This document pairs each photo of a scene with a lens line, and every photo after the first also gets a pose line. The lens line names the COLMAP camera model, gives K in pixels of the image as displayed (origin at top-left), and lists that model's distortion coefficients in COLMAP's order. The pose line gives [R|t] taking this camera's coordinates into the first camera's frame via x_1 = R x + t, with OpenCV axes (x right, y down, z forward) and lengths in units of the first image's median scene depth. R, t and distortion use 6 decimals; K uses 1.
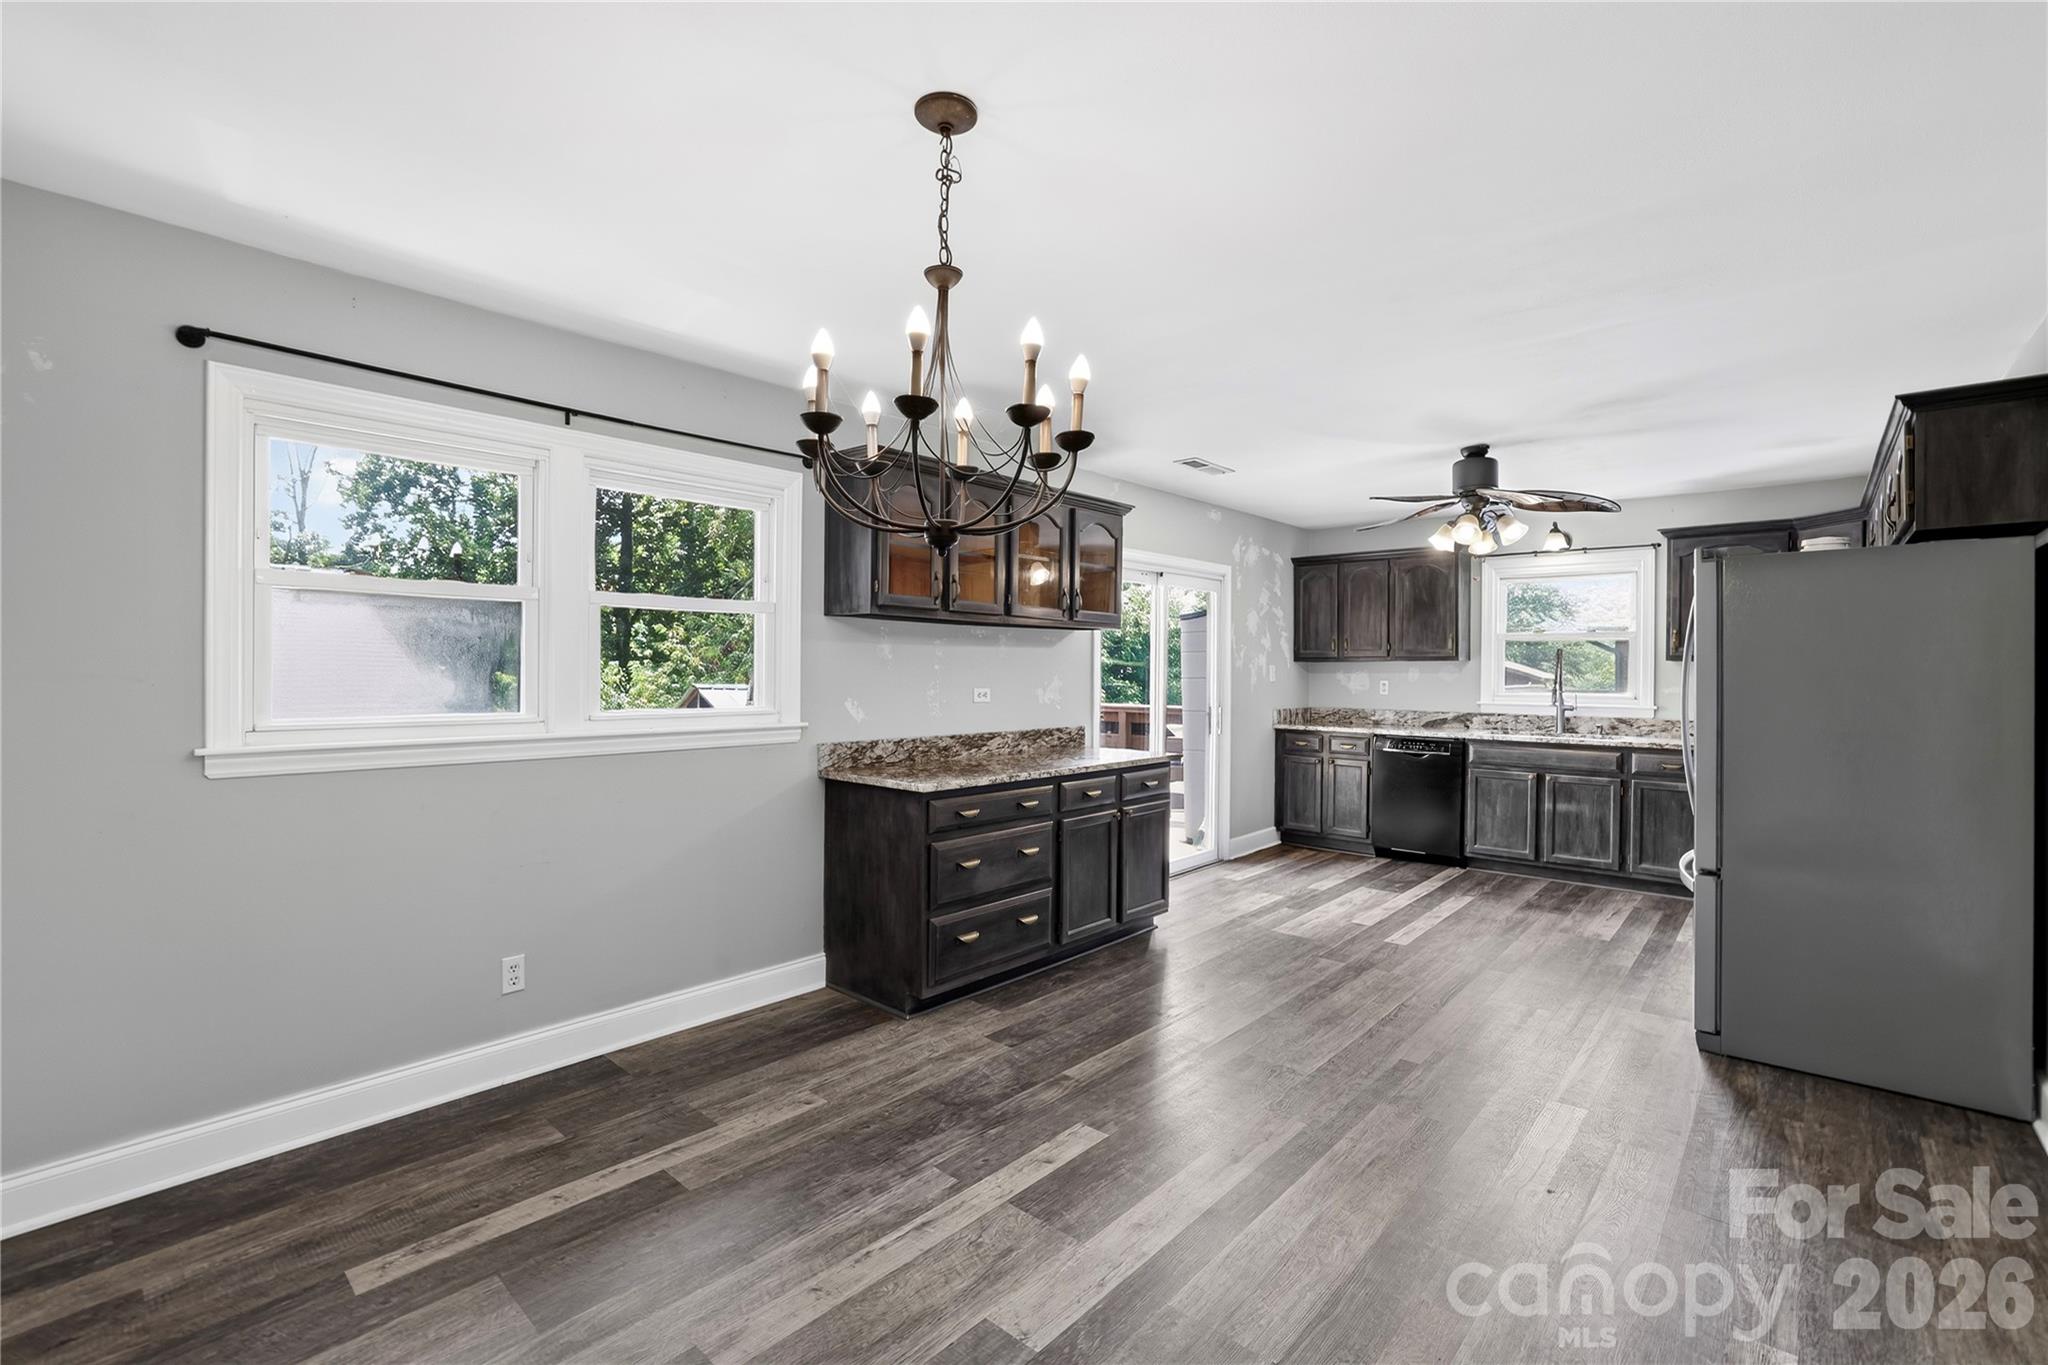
lens RADIAL K [[904.2, 0, 1025.0], [0, 904.2, 682.7], [0, 0, 1]] dist [0.005532, 0.000184]
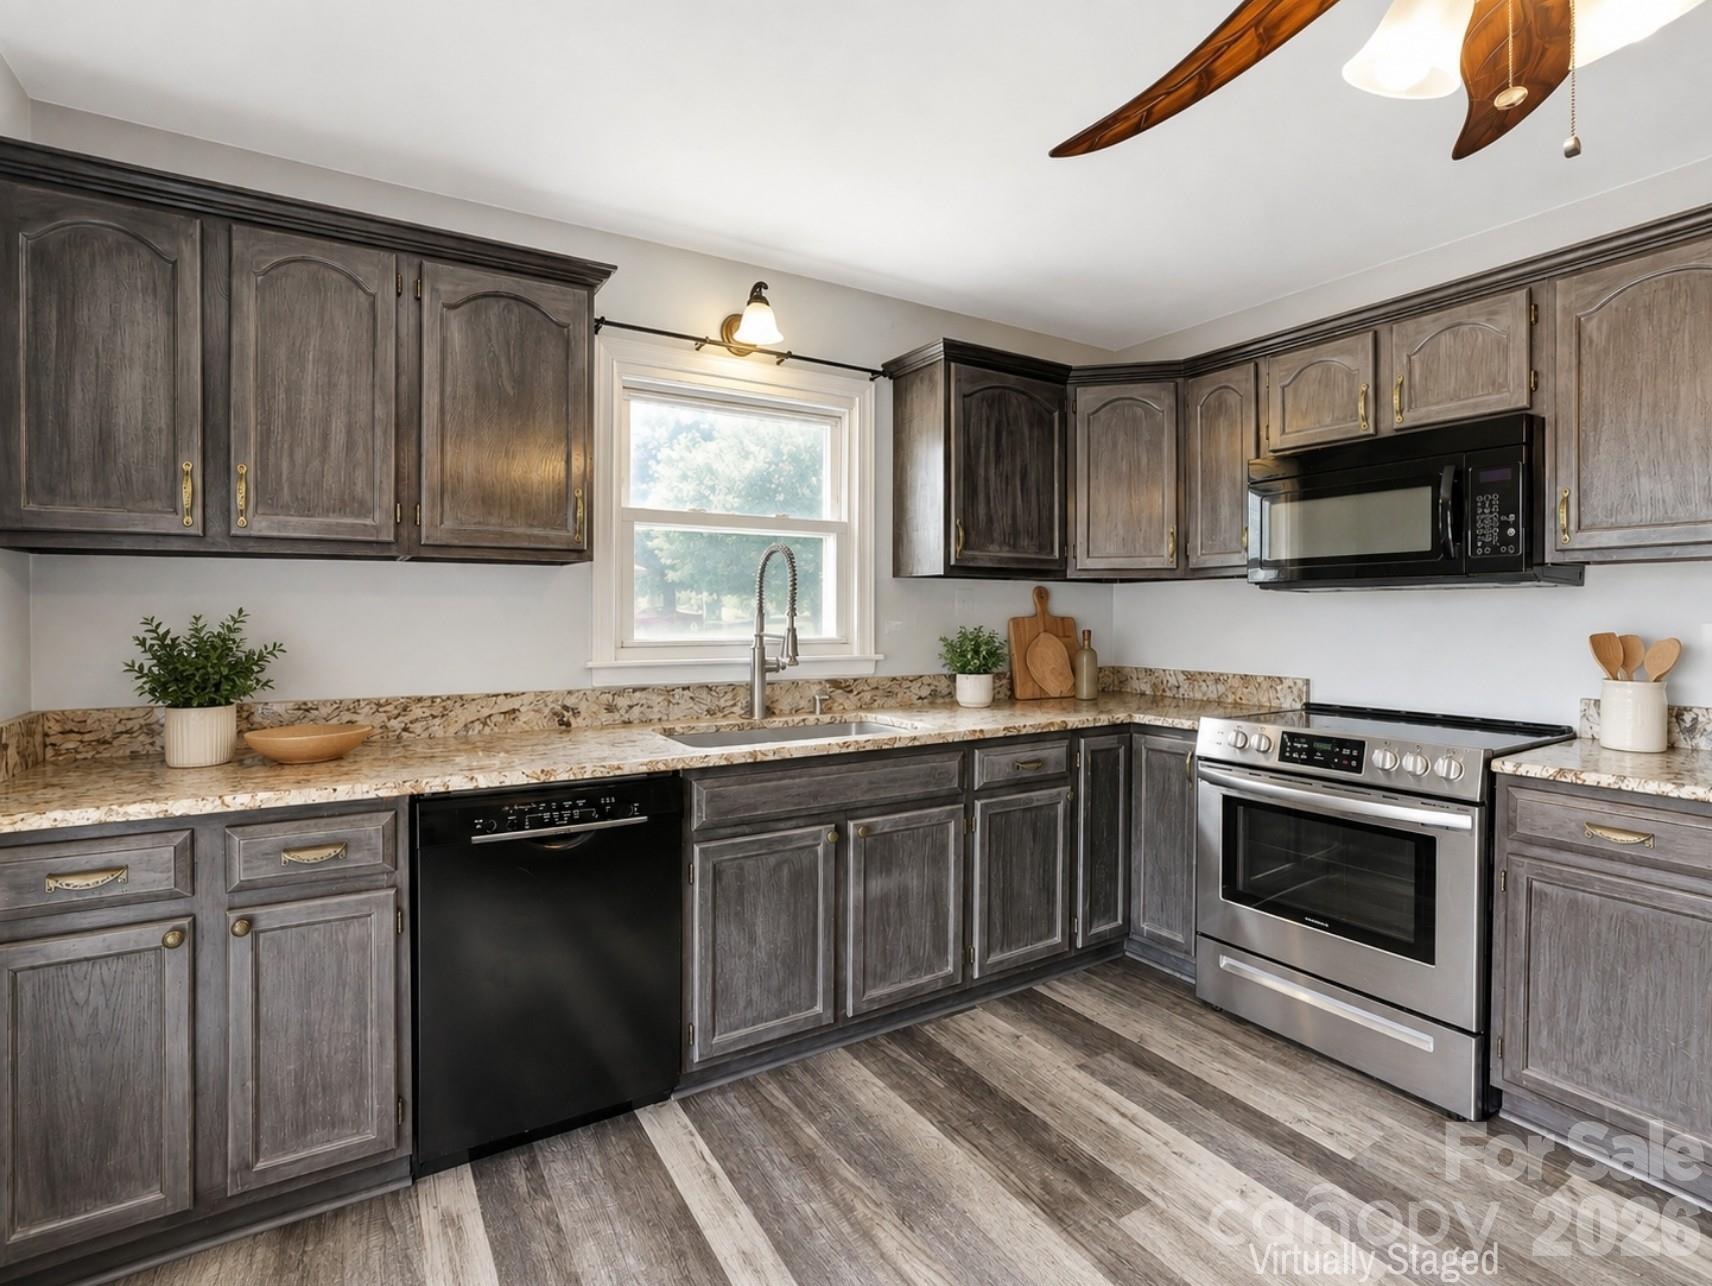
lens RADIAL K [[830.4, 0, 855.6], [0, 830.4, 639.8], [0, 0, 1]] dist [-0.002486, -0.000220]
pose [[0.297895, -0.049504, 0.953314, 0.187160], [0.009766, 0.998760, 0.048813, -0.008976], [-0.954549, -0.005231, 0.298010, 0.863252]]
